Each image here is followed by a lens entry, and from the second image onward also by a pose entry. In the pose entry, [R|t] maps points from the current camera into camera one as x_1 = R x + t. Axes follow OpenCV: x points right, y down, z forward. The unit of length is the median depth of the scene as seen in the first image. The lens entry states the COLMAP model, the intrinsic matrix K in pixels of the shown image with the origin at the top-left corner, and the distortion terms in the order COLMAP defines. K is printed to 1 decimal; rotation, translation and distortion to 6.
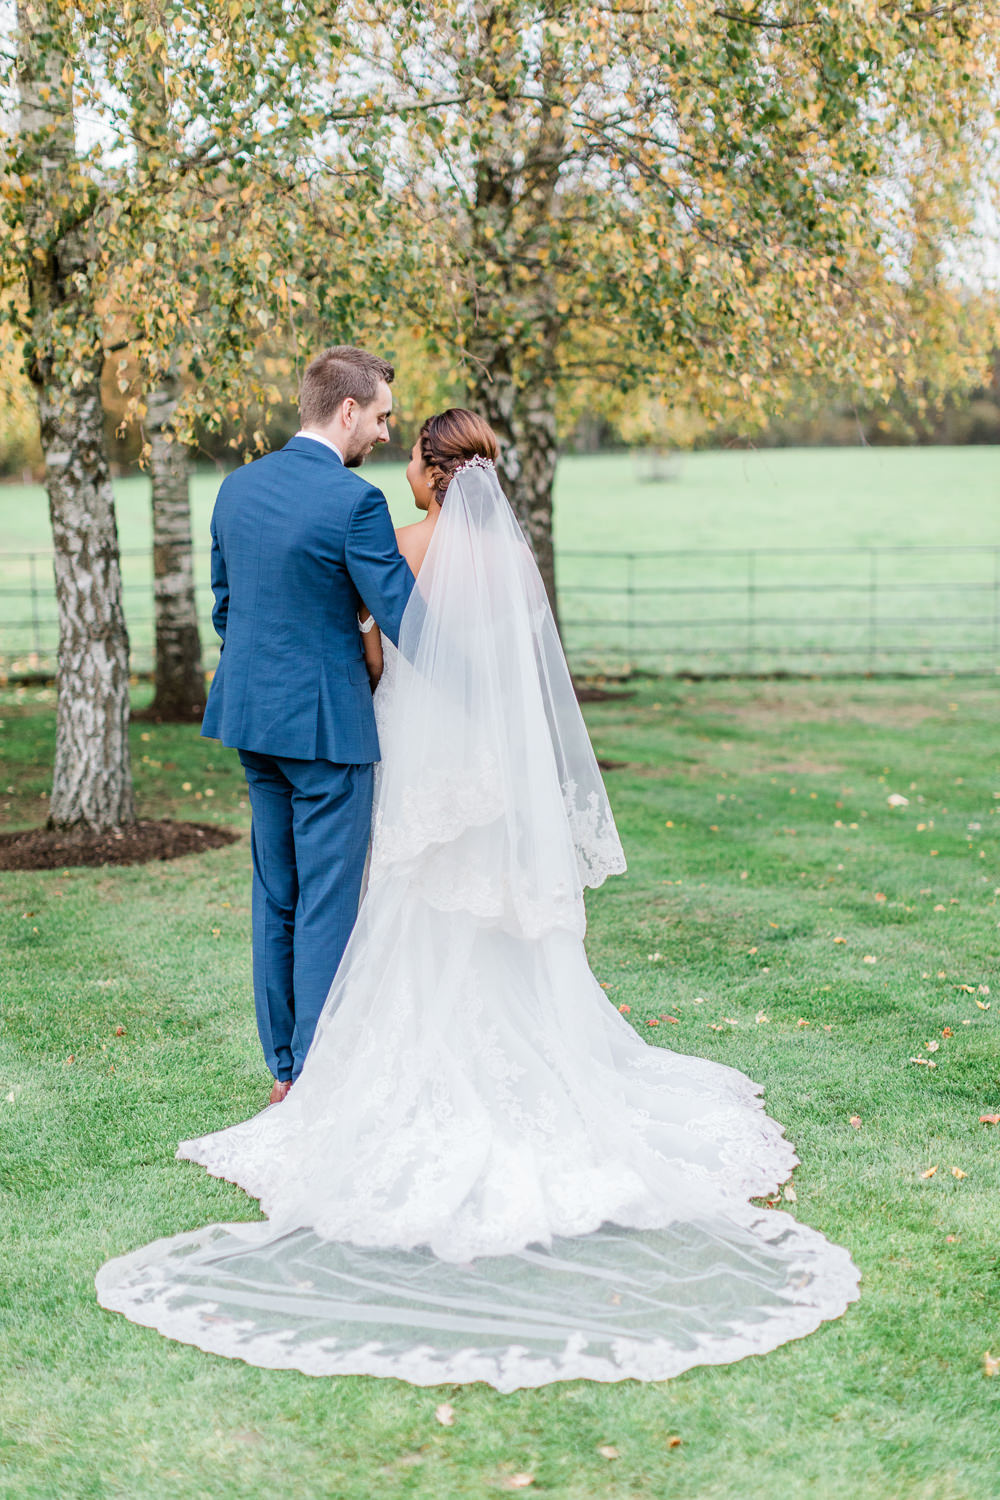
lens RADIAL K [[2138.3, 0, 500.0], [0, 2138.3, 750.0], [0, 0, 1]] dist [0.048599, -0.594928]
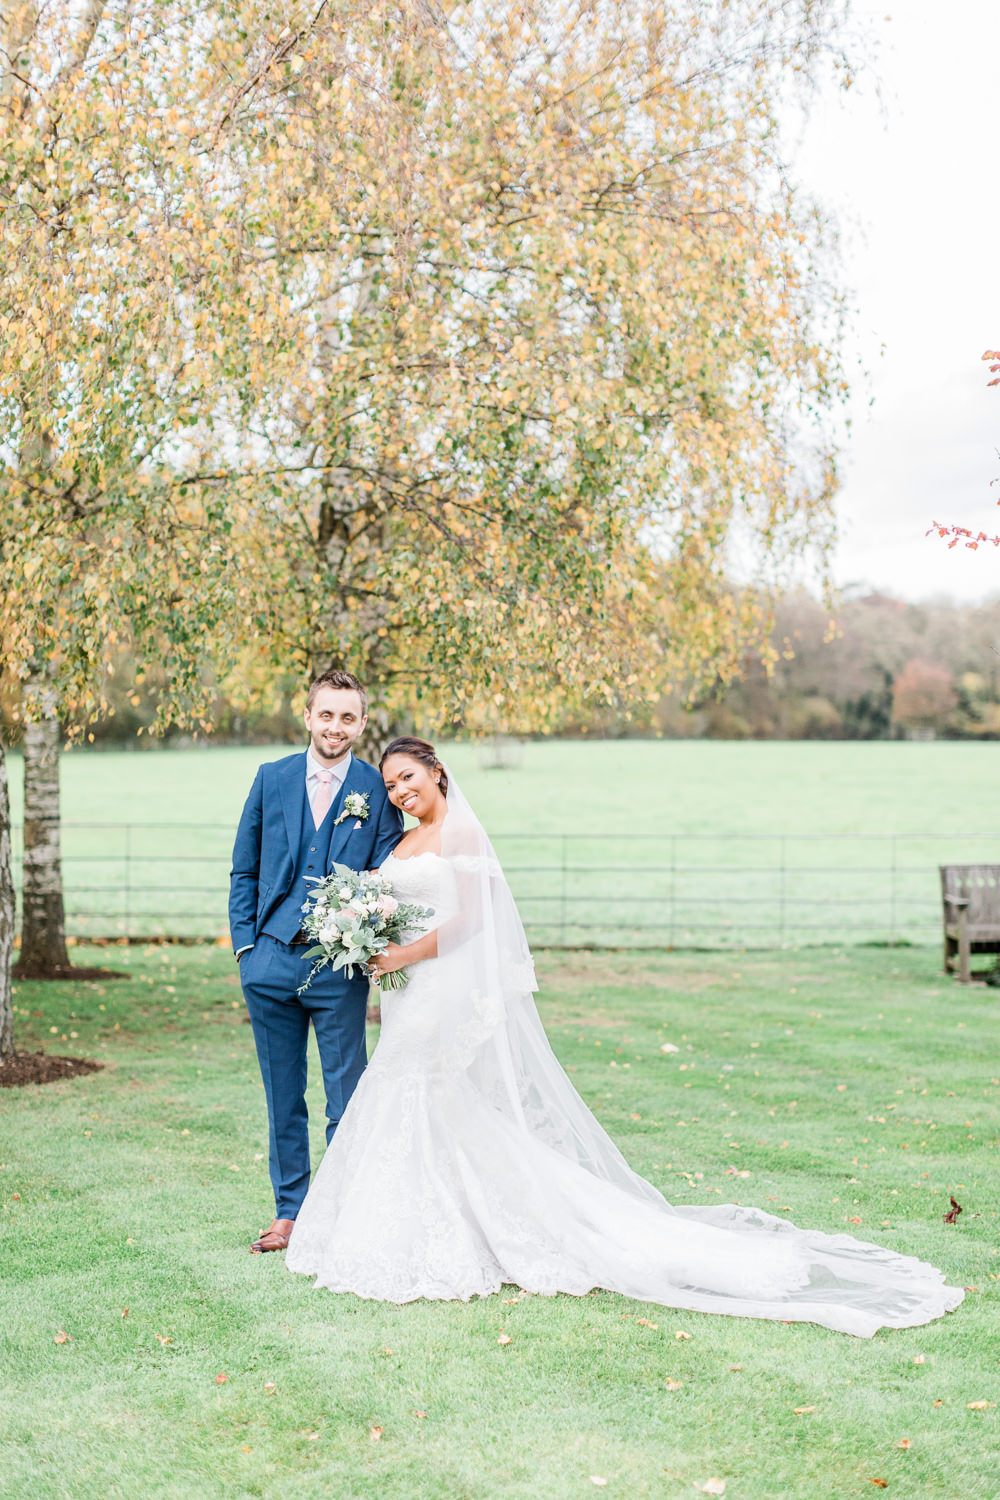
lens RADIAL K [[2138.3, 0, 500.0], [0, 2138.3, 750.0], [0, 0, 1]] dist [0.048599, -0.594928]
pose [[0.997288, 0.020181, 0.070784, 0.006819], [-0.010632, 0.991090, -0.132768, 0.016778], [-0.072832, 0.131656, 0.988616, -0.154363]]
